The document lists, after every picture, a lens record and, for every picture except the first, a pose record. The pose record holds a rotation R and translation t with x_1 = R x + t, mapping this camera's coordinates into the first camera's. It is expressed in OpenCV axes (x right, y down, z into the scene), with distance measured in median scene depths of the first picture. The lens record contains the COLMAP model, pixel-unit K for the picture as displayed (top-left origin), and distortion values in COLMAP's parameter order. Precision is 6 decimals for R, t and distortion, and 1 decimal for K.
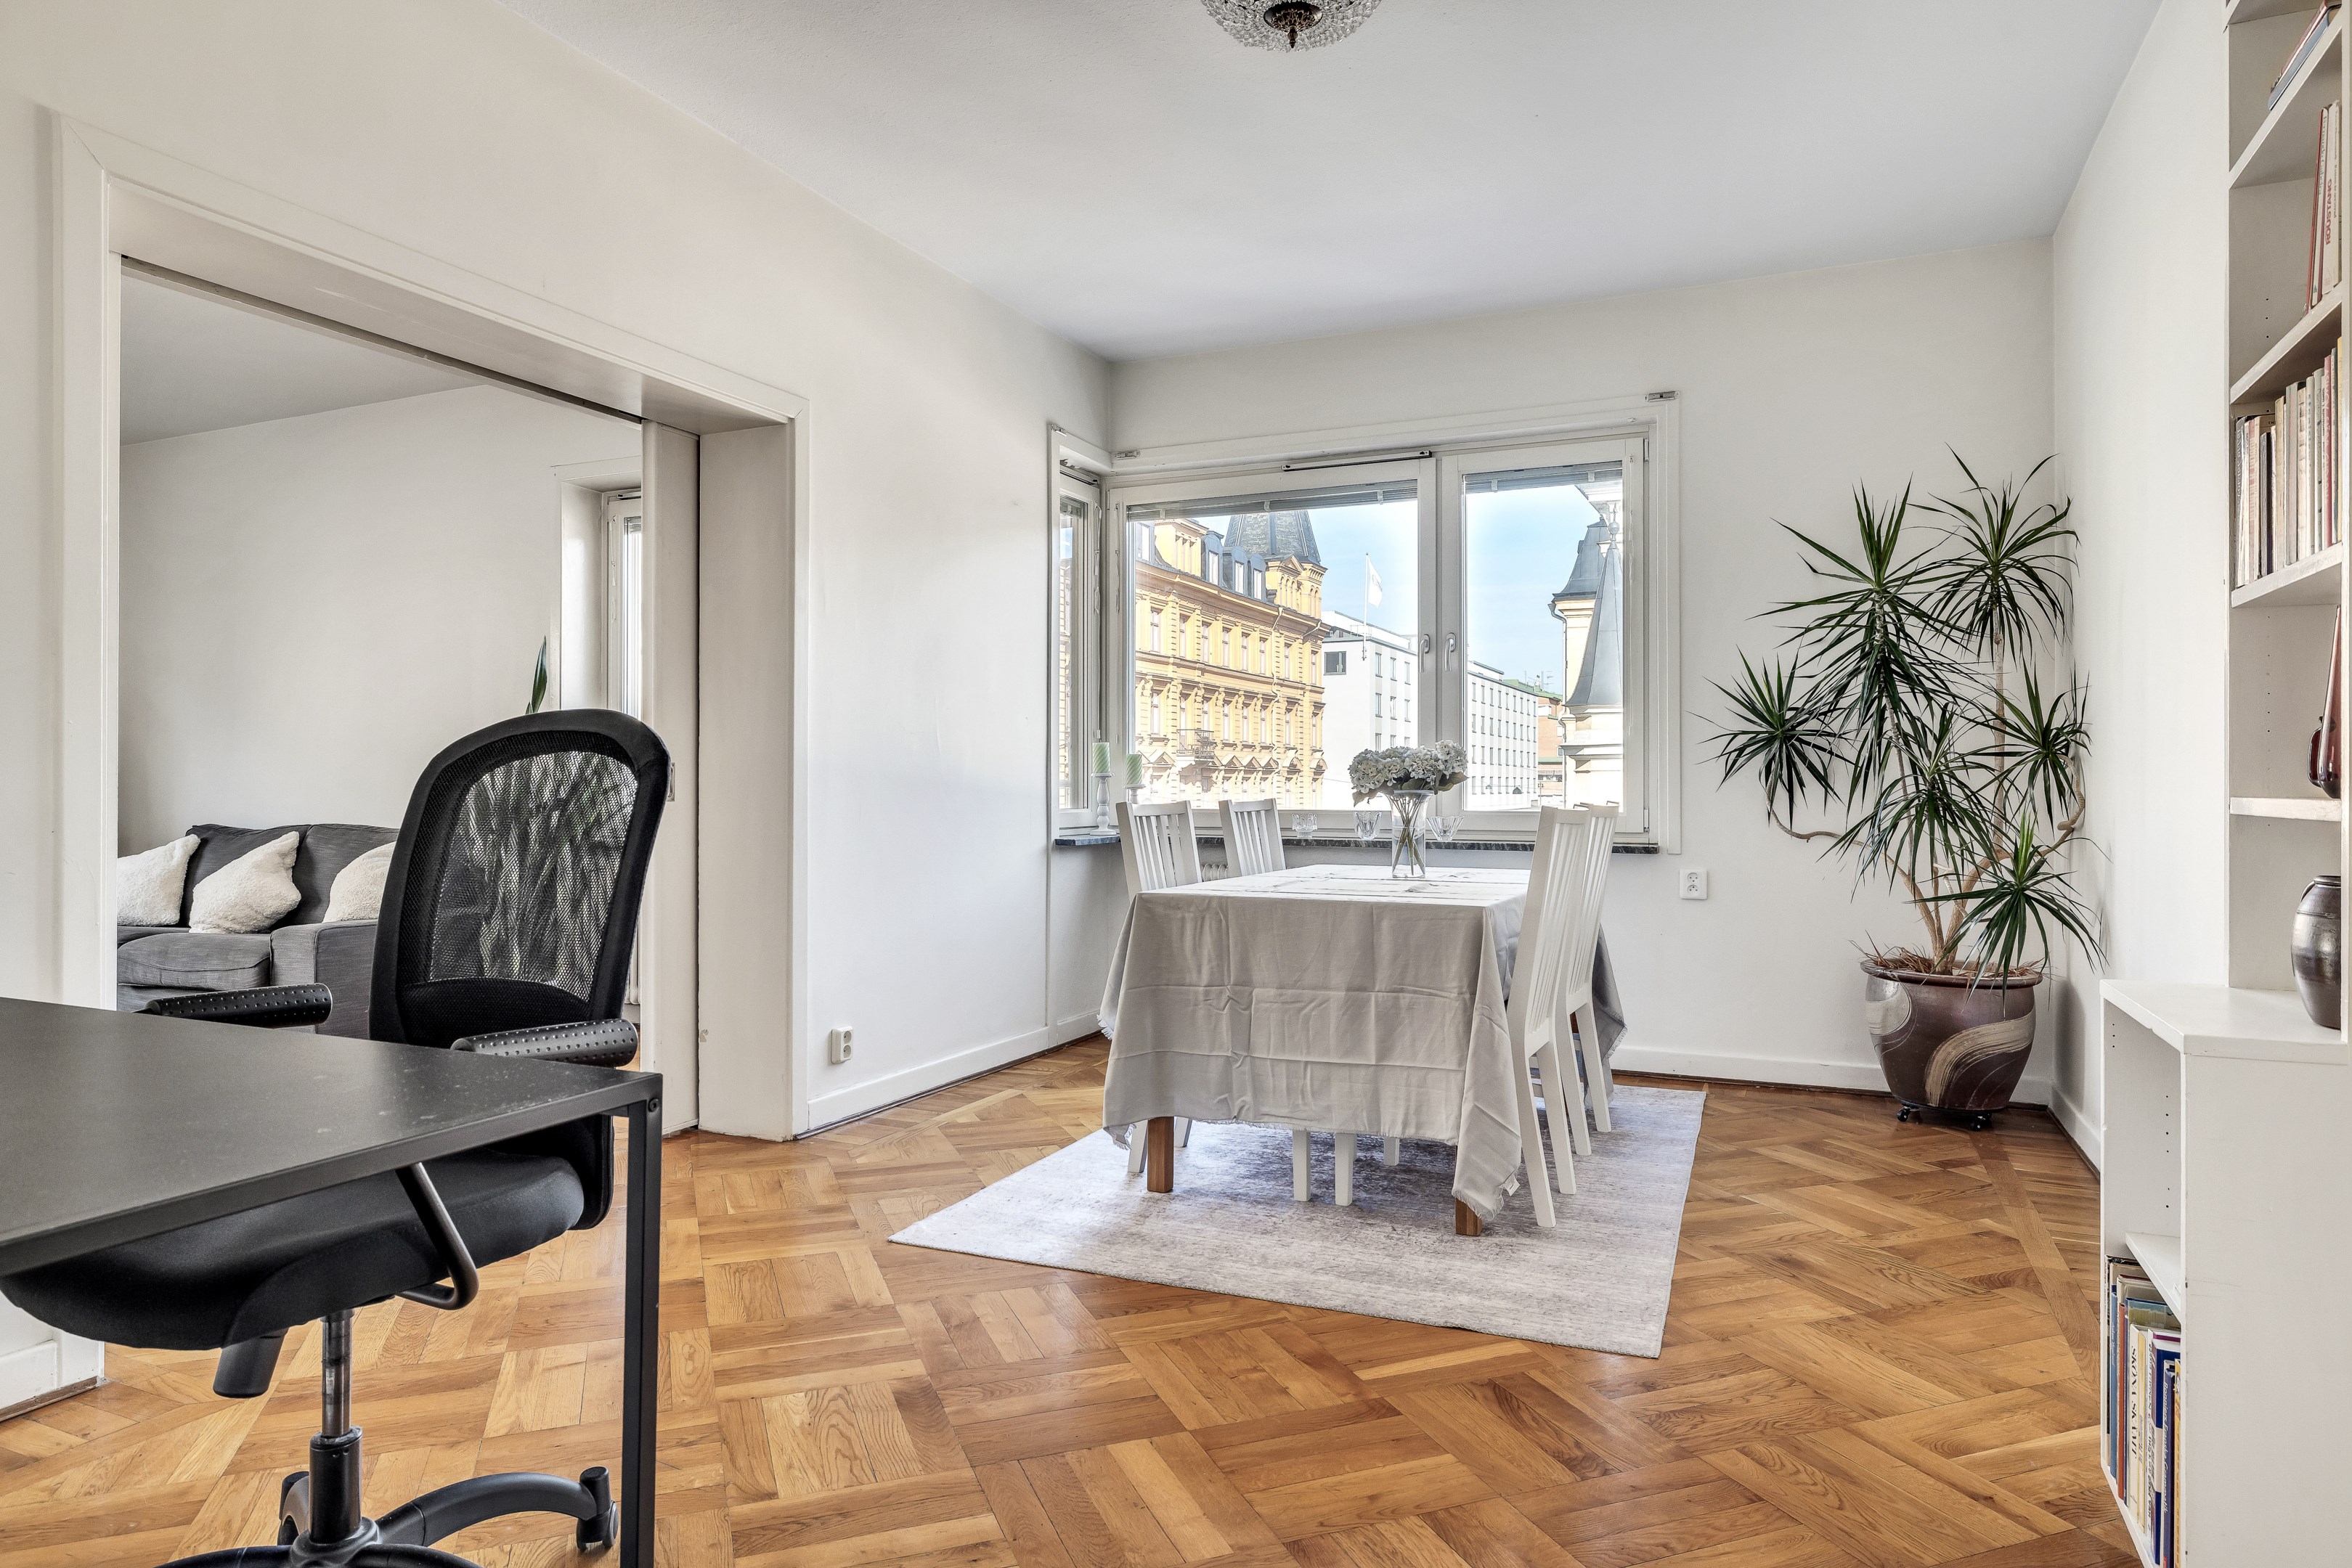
lens RADIAL K [[1355.0, 0, 1178.2], [0, 1355.0, 782.0], [0, 0, 1]] dist [-0.003247, -0.000552]
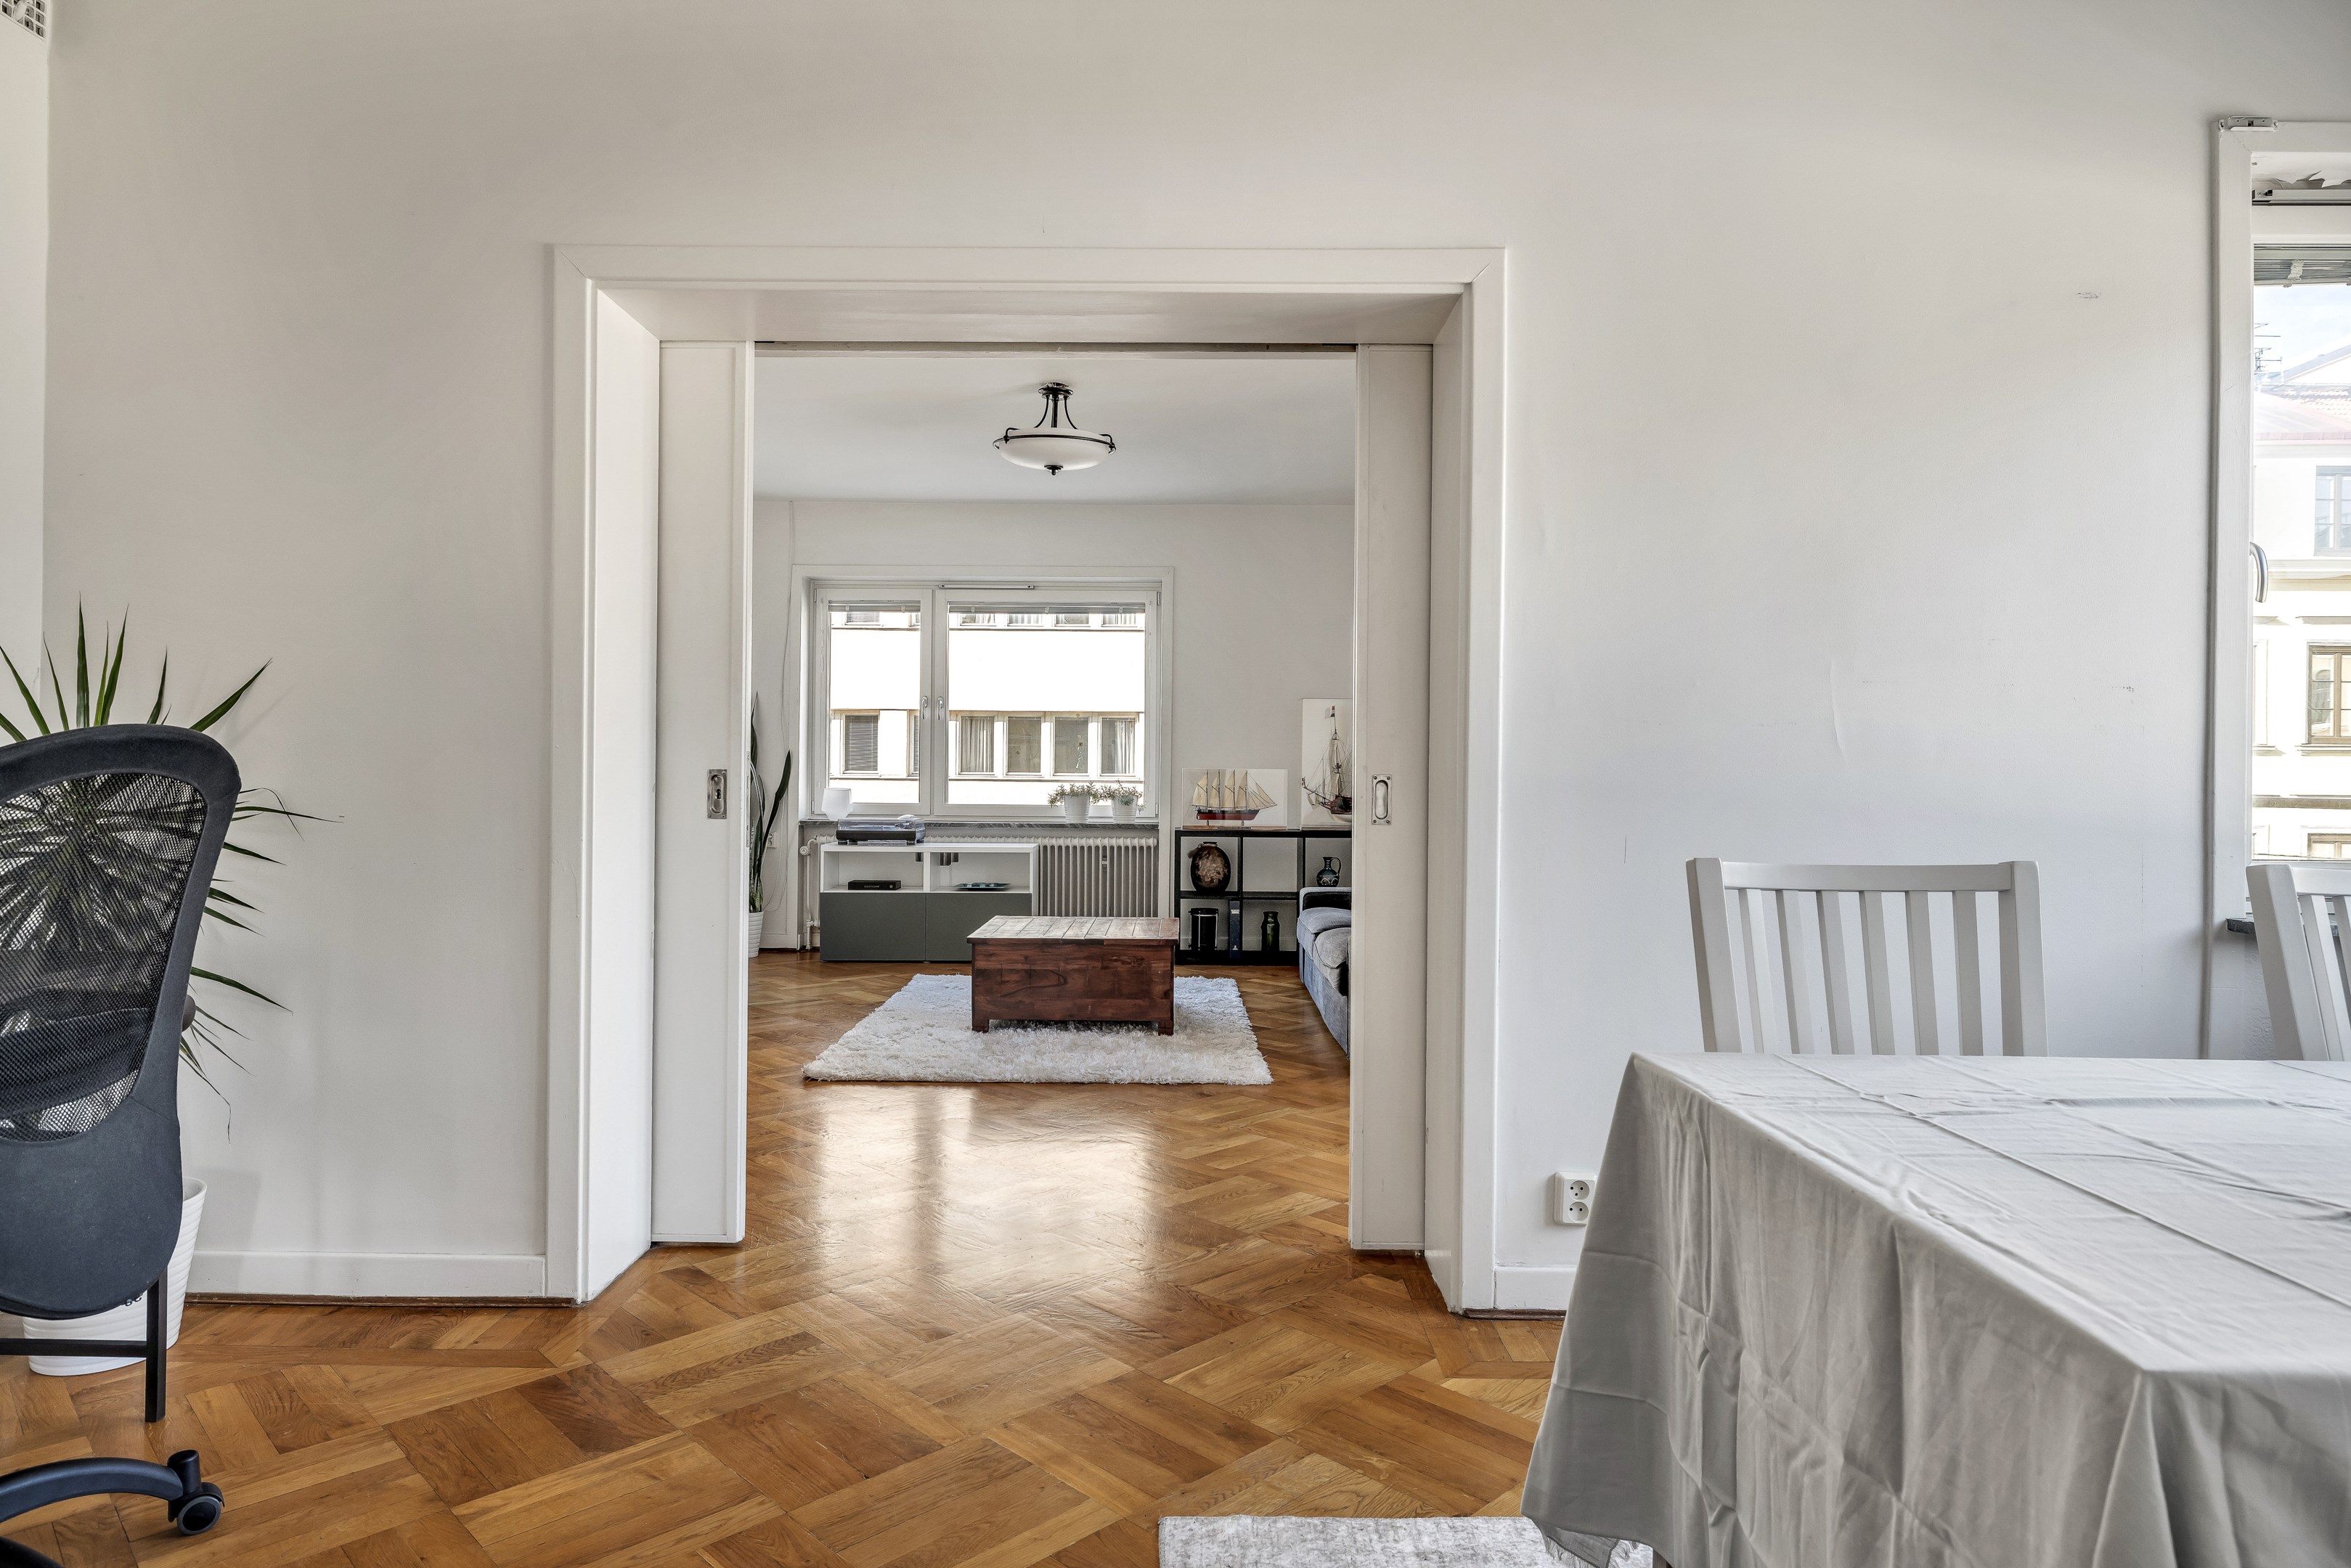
lens RADIAL K [[1354.5, 0, 1170.3], [0, 1354.5, 769.2], [0, 0, 1]] dist [-0.003247, -0.000552]
pose [[0.411469, -0.005992, -0.911404, 0.047077], [-0.007670, 0.999920, -0.010037, -0.001383], [0.911391, 0.011120, 0.411391, 0.093437]]
